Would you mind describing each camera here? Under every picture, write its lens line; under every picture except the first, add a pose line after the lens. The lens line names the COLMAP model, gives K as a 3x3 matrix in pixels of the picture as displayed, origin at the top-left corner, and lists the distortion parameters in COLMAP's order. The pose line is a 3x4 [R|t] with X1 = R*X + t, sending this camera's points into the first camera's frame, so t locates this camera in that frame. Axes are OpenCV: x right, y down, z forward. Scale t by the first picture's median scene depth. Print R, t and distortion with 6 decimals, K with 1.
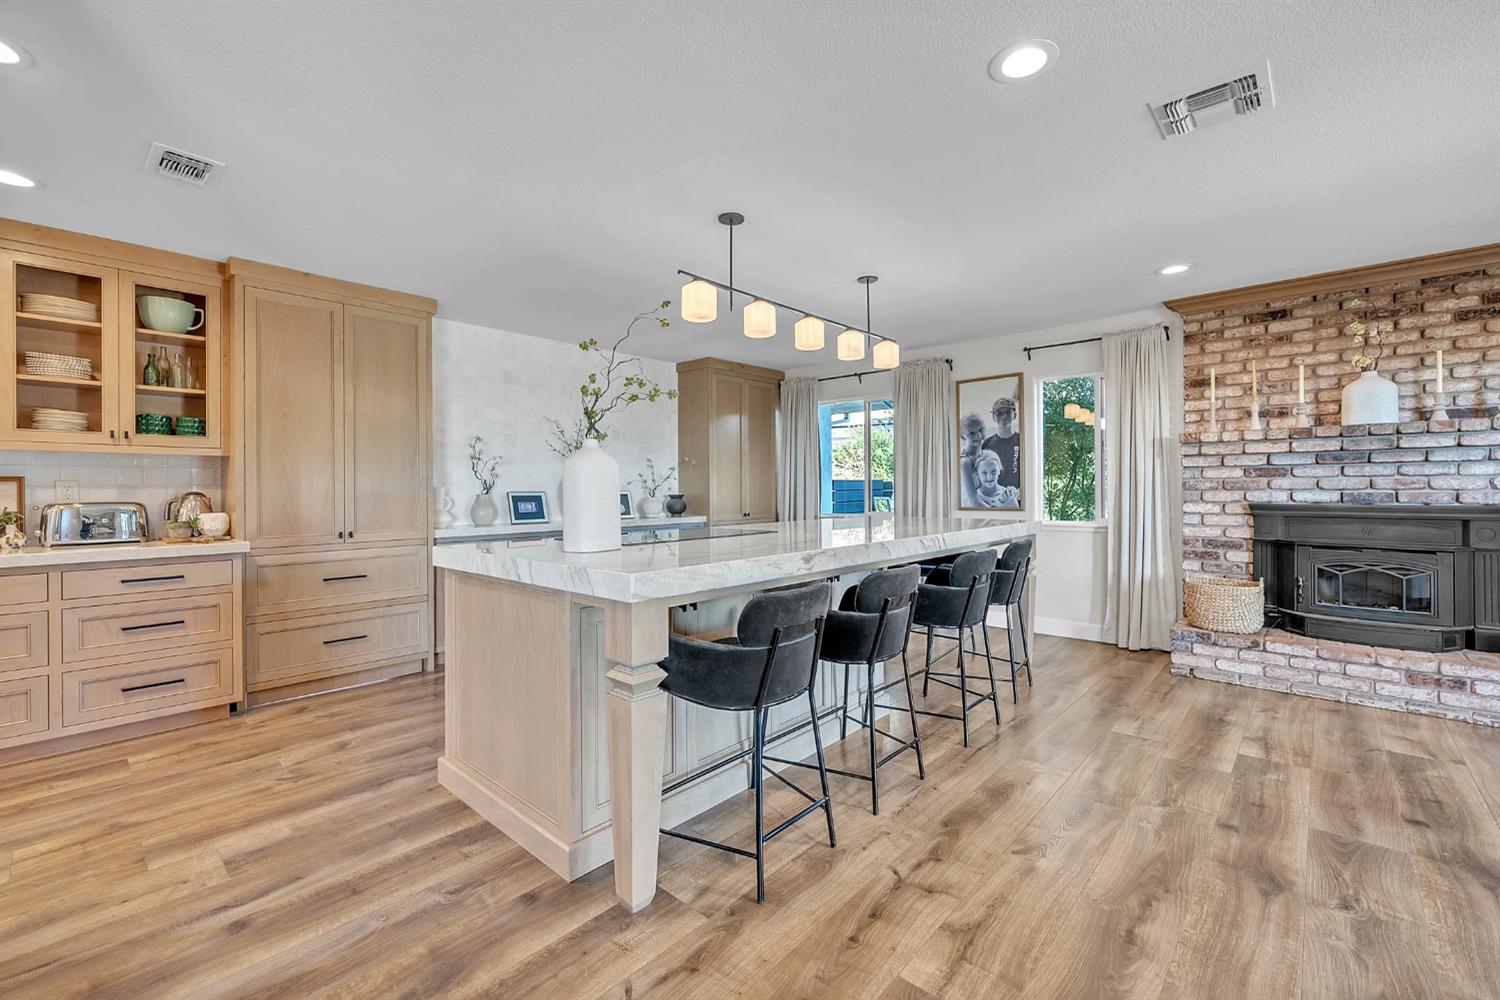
lens RADIAL K [[629.7, 0, 748.2], [0, 629.7, 487.3], [0, 0, 1]] dist [0.000612, -0.001584]
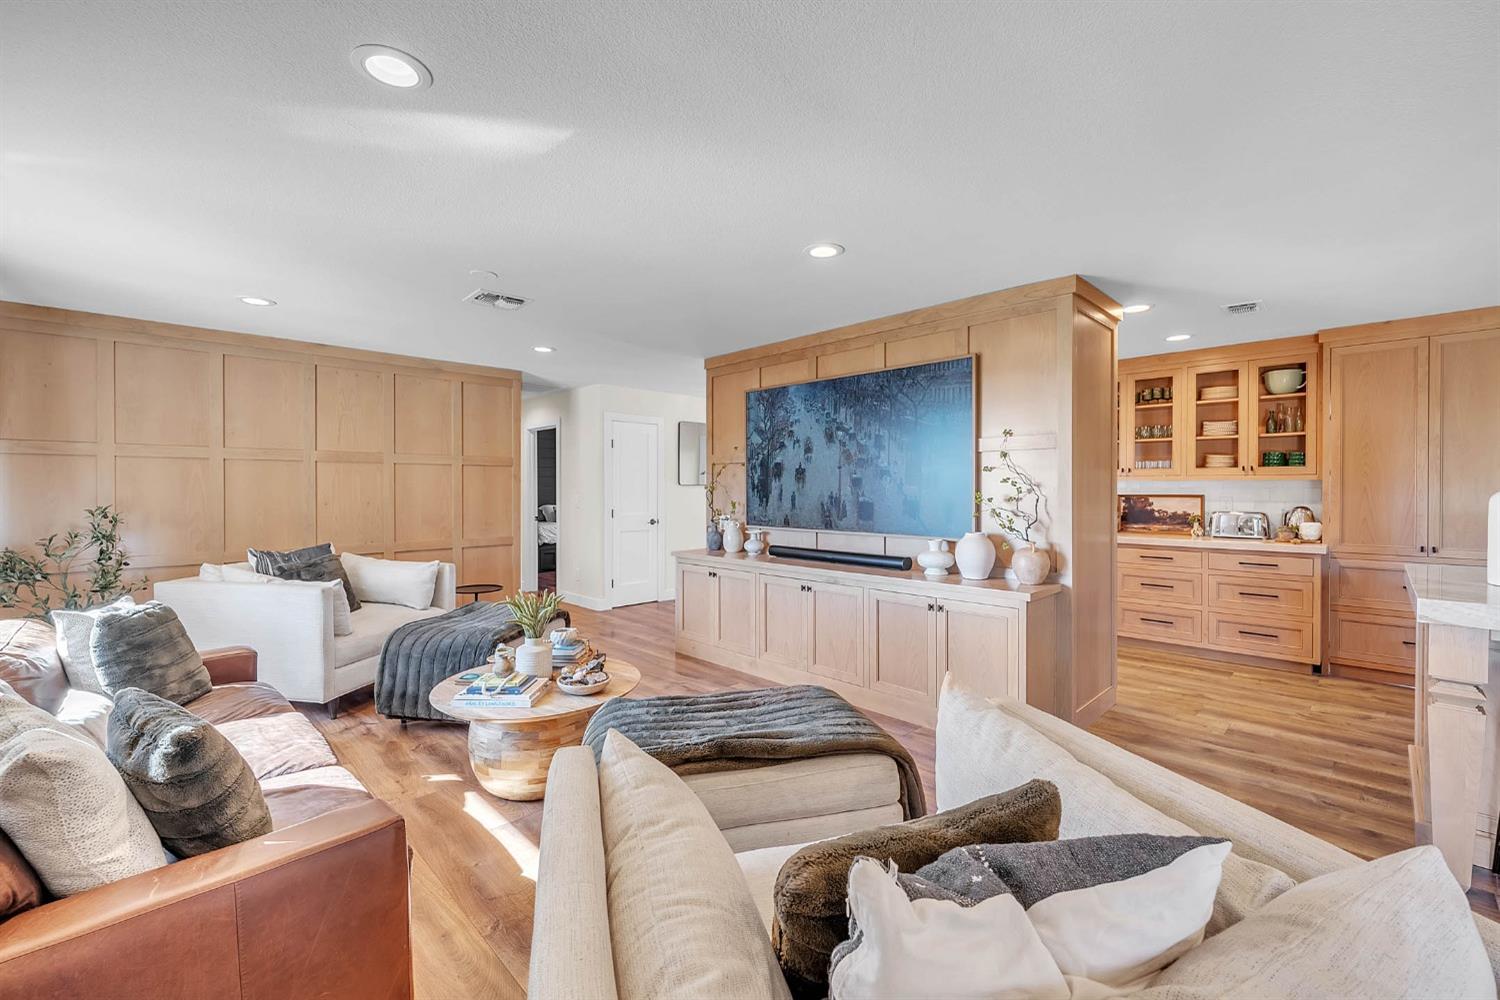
lens RADIAL K [[618.3, 0, 751.8], [0, 618.3, 492.7], [0, 0, 1]] dist [-0.000150, -0.001784]
pose [[-0.055705, 0.013946, -0.998350, 0.507277], [0.003759, 0.999898, 0.013758, -0.043332], [0.998440, -0.002987, -0.055751, -0.113607]]
